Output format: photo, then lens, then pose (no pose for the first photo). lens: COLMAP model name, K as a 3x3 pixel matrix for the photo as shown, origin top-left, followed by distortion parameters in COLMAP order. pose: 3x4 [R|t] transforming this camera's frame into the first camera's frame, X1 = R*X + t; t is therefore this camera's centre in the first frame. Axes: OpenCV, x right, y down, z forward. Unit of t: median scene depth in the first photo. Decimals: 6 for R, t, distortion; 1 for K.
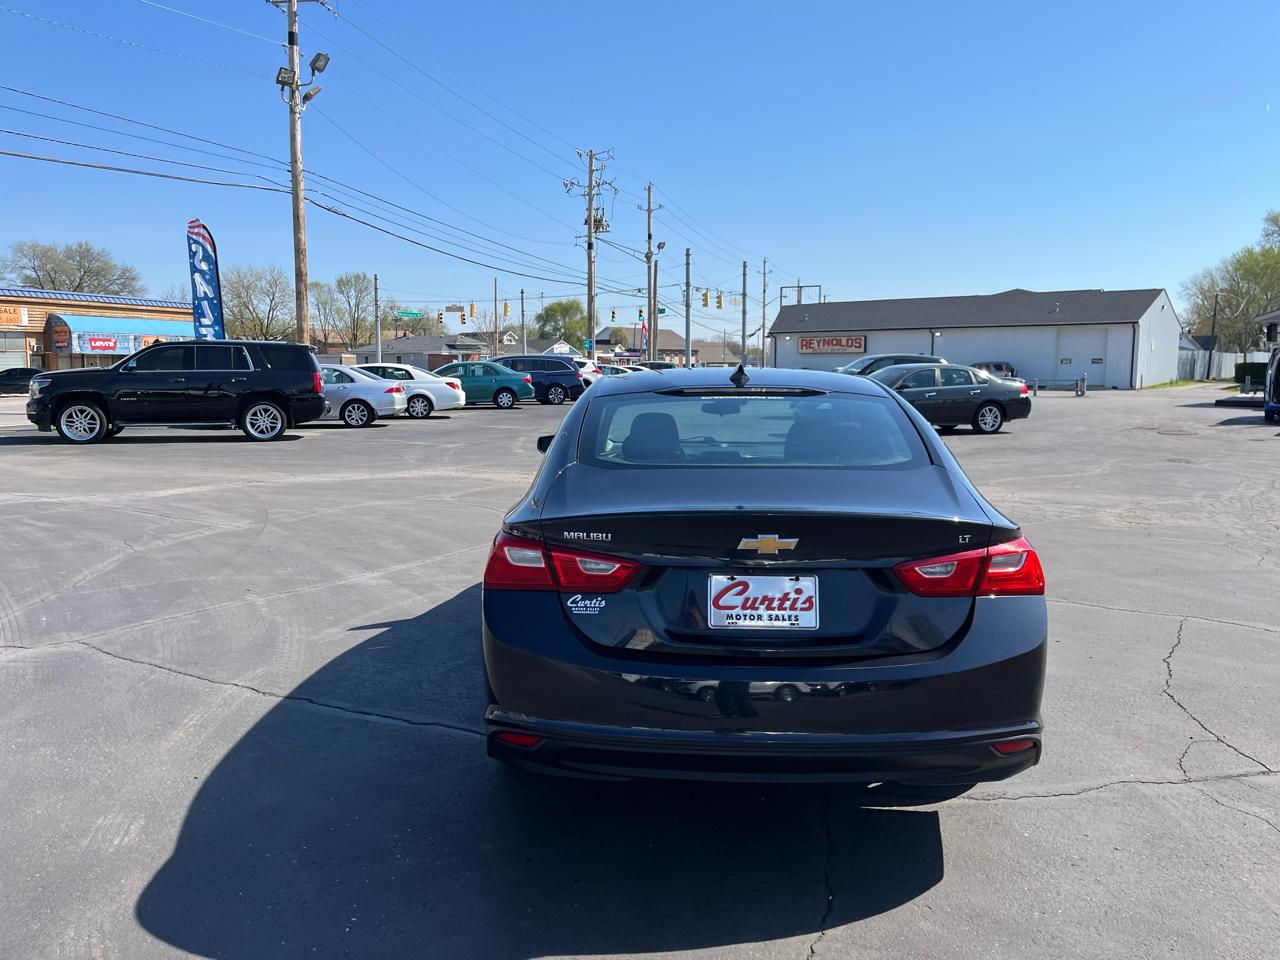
lens RADIAL K [[970.8, 0, 650.5], [0, 970.8, 470.9], [0, 0, 1]] dist [0.074527, -0.099394]
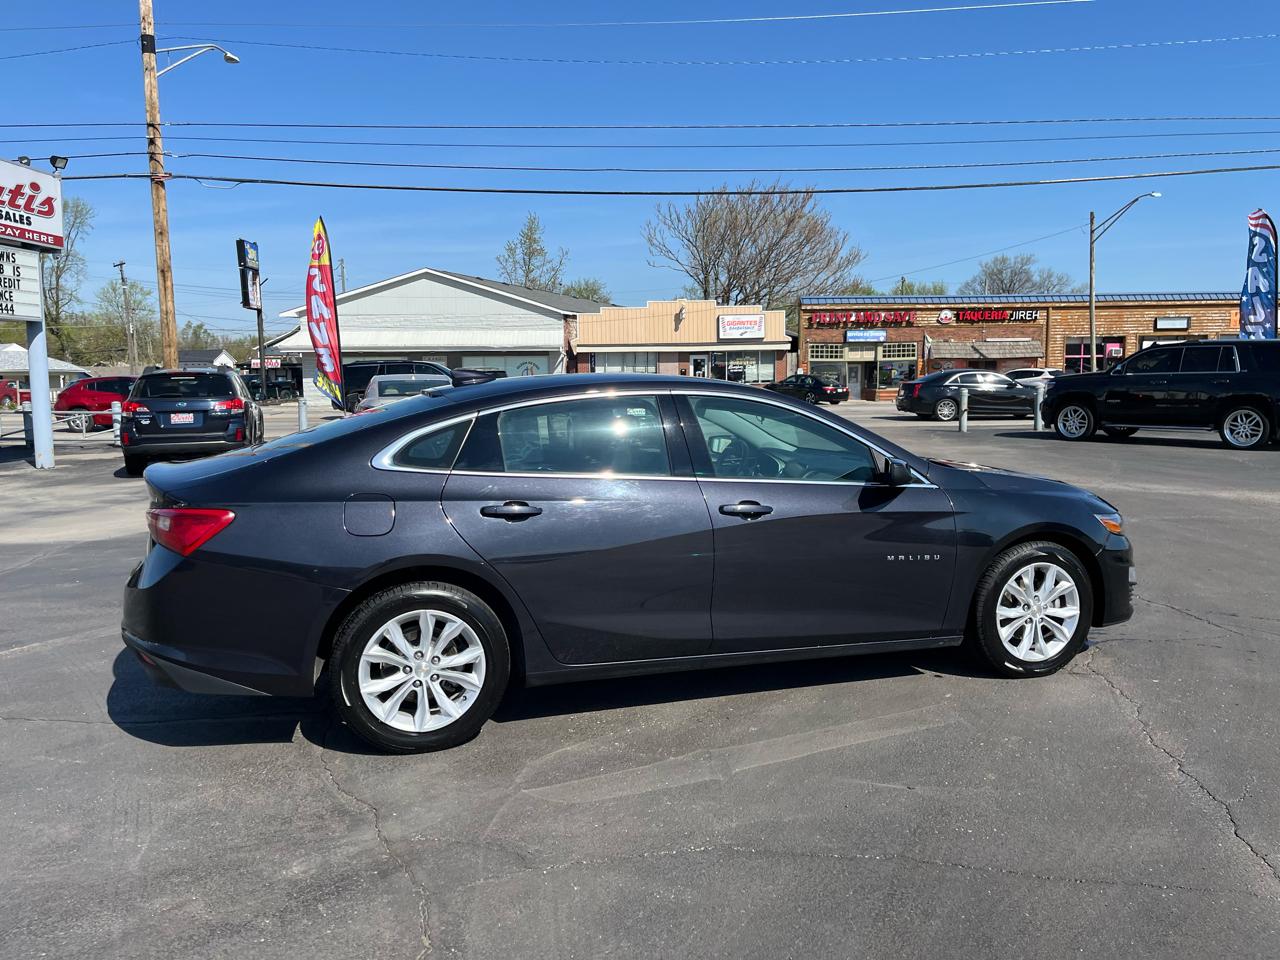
lens RADIAL K [[965.4, 0, 649.5], [0, 965.4, 475.5], [0, 0, 1]] dist [0.072993, -0.091975]
pose [[0.338014, 0.091663, -0.936667, 0.229930], [-0.088396, 0.993938, 0.065368, -0.014559], [0.936980, 0.060702, 0.344068, 0.146776]]
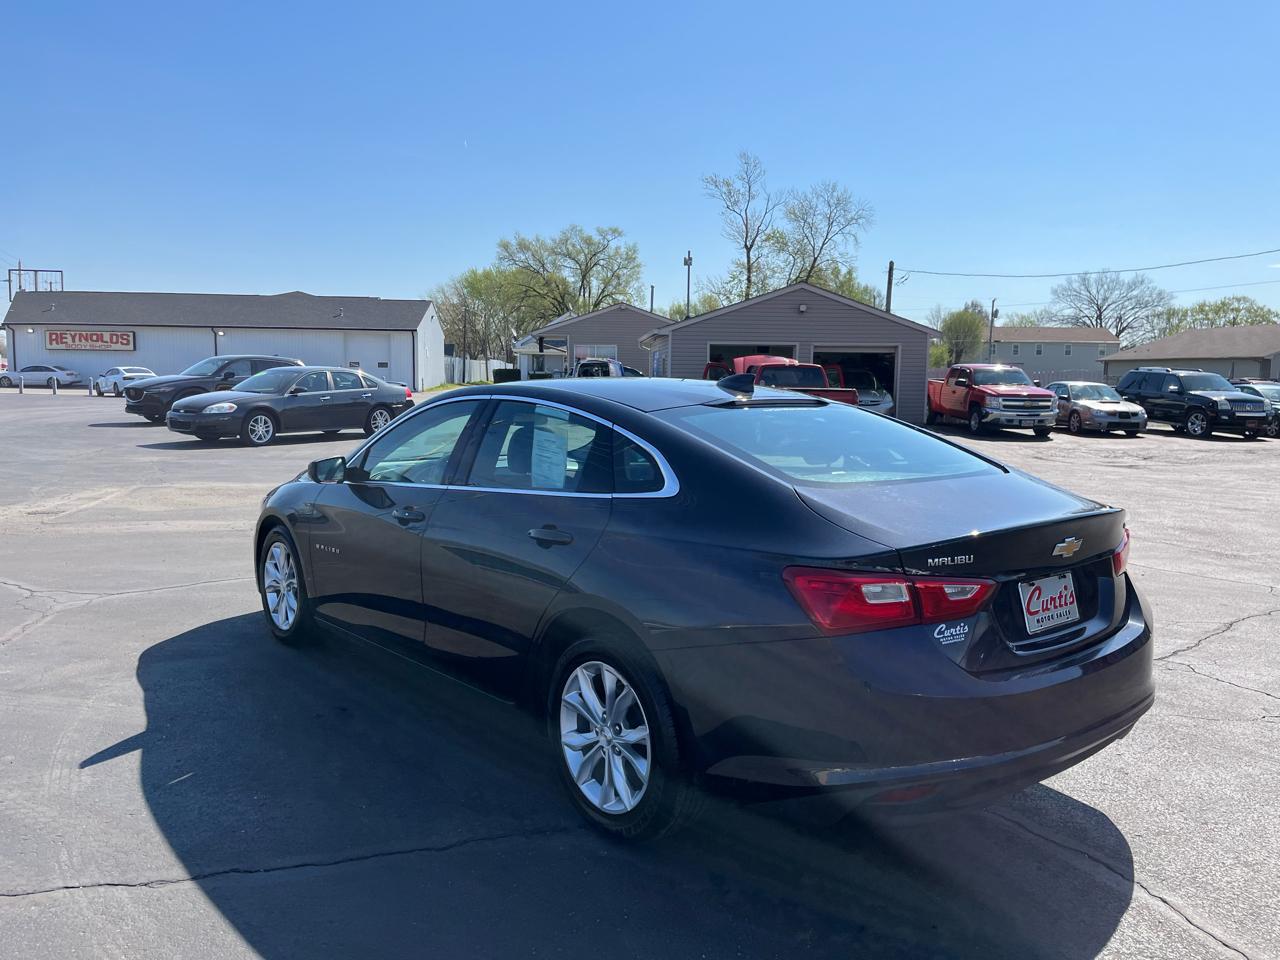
lens RADIAL K [[970.8, 0, 650.5], [0, 970.8, 470.9], [0, 0, 1]] dist [0.074527, -0.099394]
pose [[0.742650, -0.058569, 0.667114, -0.113953], [0.059815, 0.997988, 0.021029, -0.007189], [-0.667003, 0.024286, 0.744659, 0.060543]]
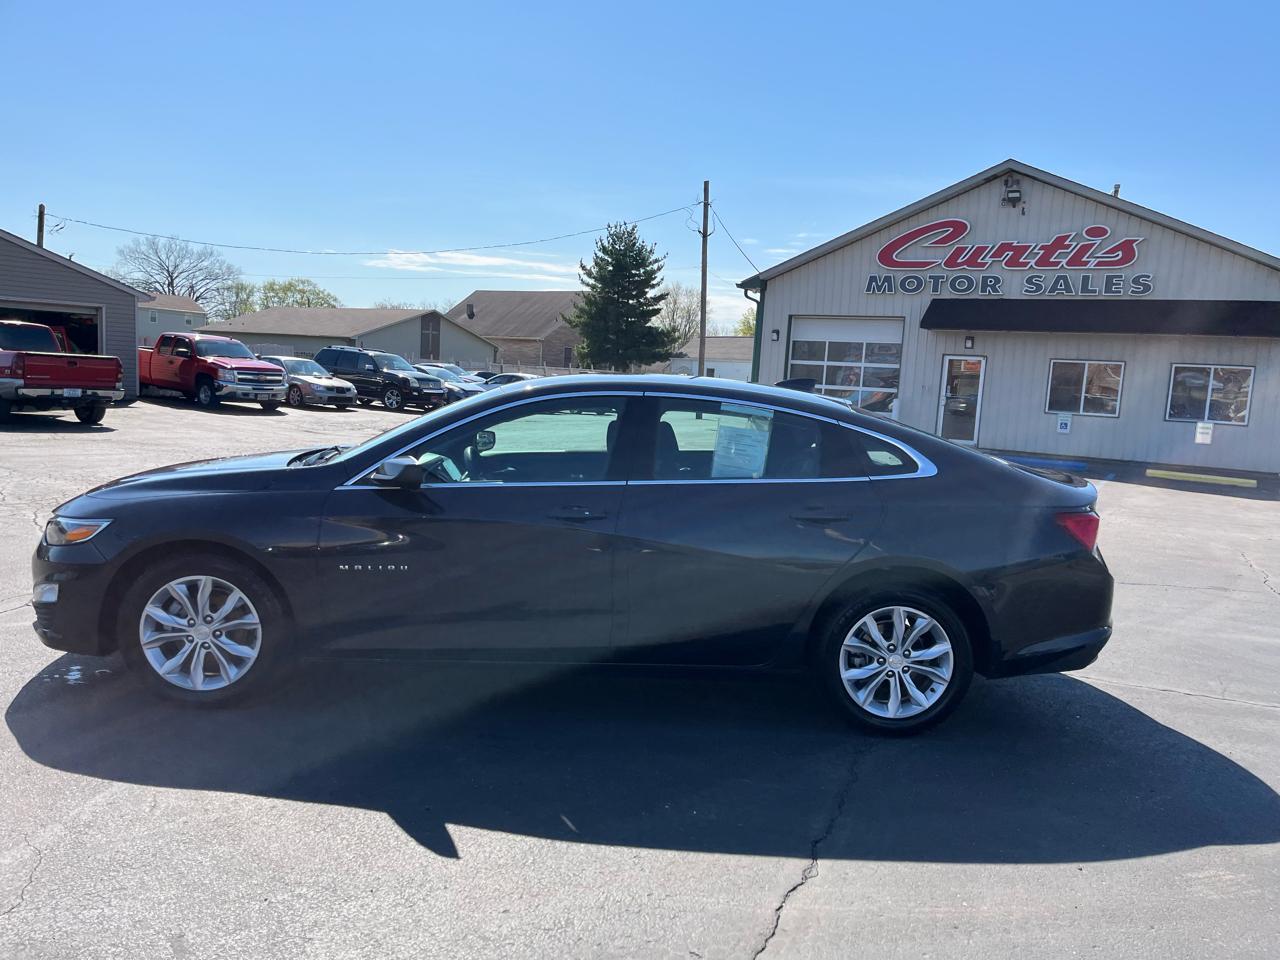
lens RADIAL K [[971.4, 0, 648.4], [0, 971.4, 489.9], [0, 0, 1]] dist [0.069699, -0.088809]
pose [[-0.059281, -0.120376, 0.990957, -0.204660], [0.048406, 0.991188, 0.123300, -0.023898], [-0.997067, 0.055278, -0.052932, 0.228049]]
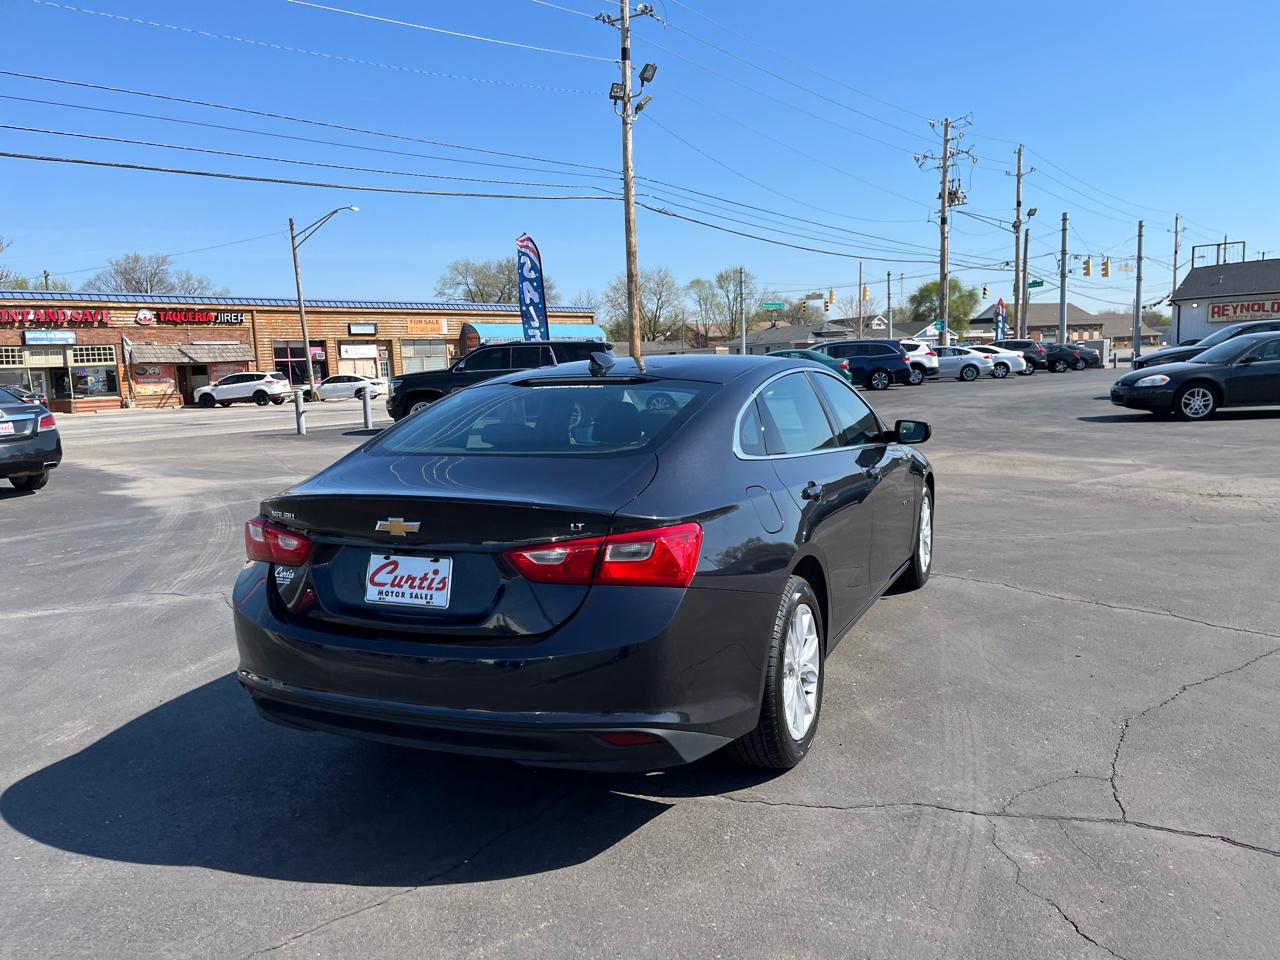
lens RADIAL K [[970.4, 0, 650.6], [0, 970.4, 493.1], [0, 0, 1]] dist [0.050655, -0.049012]
pose [[0.924904, 0.016944, -0.379823, 0.095047], [-0.003328, 0.999329, 0.036476, -0.000144], [0.380186, -0.032473, 0.924340, 0.014419]]
